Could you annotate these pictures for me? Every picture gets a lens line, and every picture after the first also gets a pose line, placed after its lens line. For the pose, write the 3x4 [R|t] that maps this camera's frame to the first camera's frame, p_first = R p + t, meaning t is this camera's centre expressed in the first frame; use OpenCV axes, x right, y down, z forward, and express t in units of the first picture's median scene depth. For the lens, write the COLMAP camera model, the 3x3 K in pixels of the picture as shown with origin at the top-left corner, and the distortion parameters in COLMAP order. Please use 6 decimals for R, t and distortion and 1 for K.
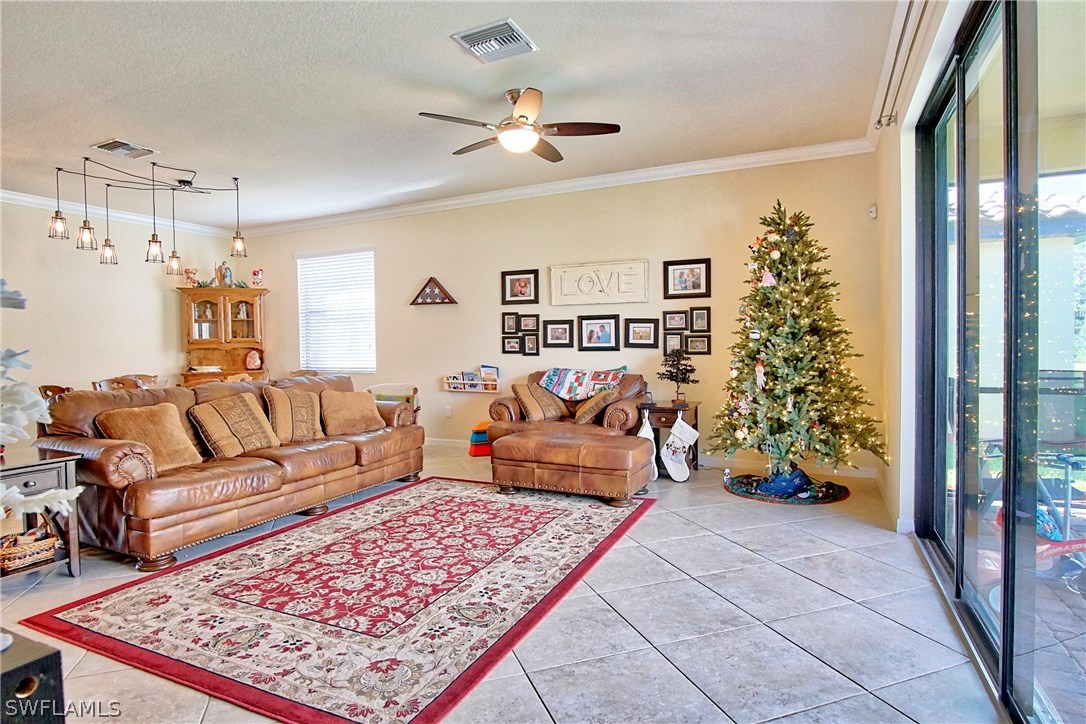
lens RADIAL K [[581.0, 0, 543.0], [0, 581.0, 362.0], [0, 0, 1]] dist [-0.024345, 0.000882]
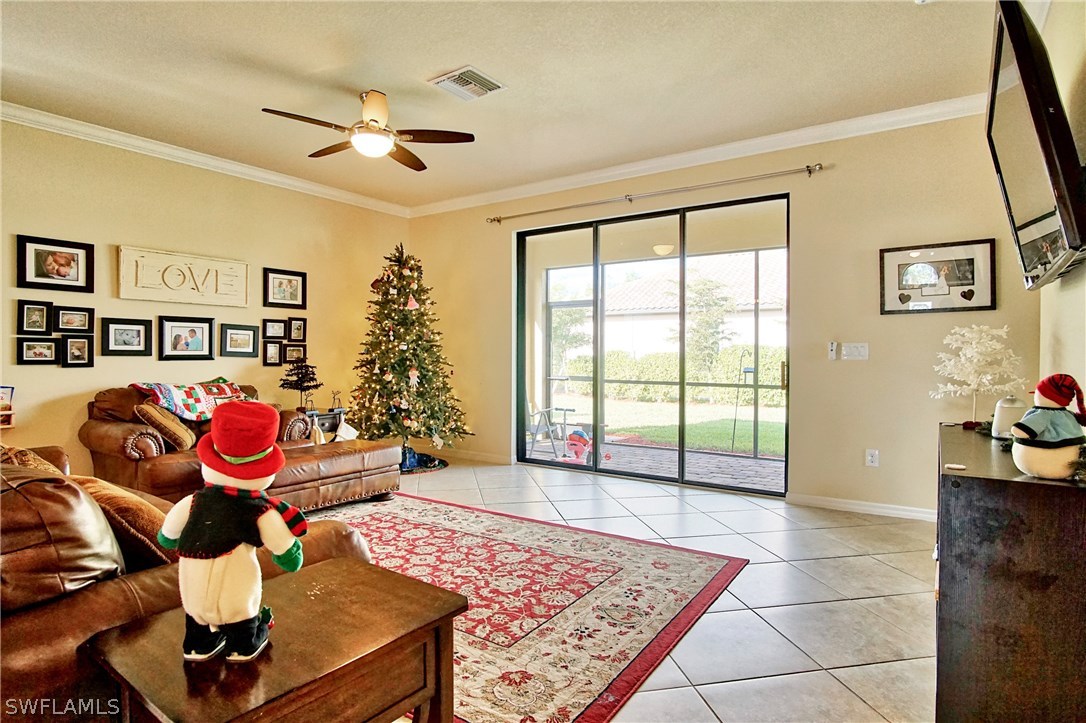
lens RADIAL K [[581.0, 0, 543.0], [0, 581.0, 361.5], [0, 0, 1]] dist [-0.024345, 0.000882]
pose [[0.161143, -0.002253, 0.986929, -0.738133], [0.025787, 0.999666, -0.001929, -0.002741], [-0.986594, 0.025761, 0.161147, 0.428088]]
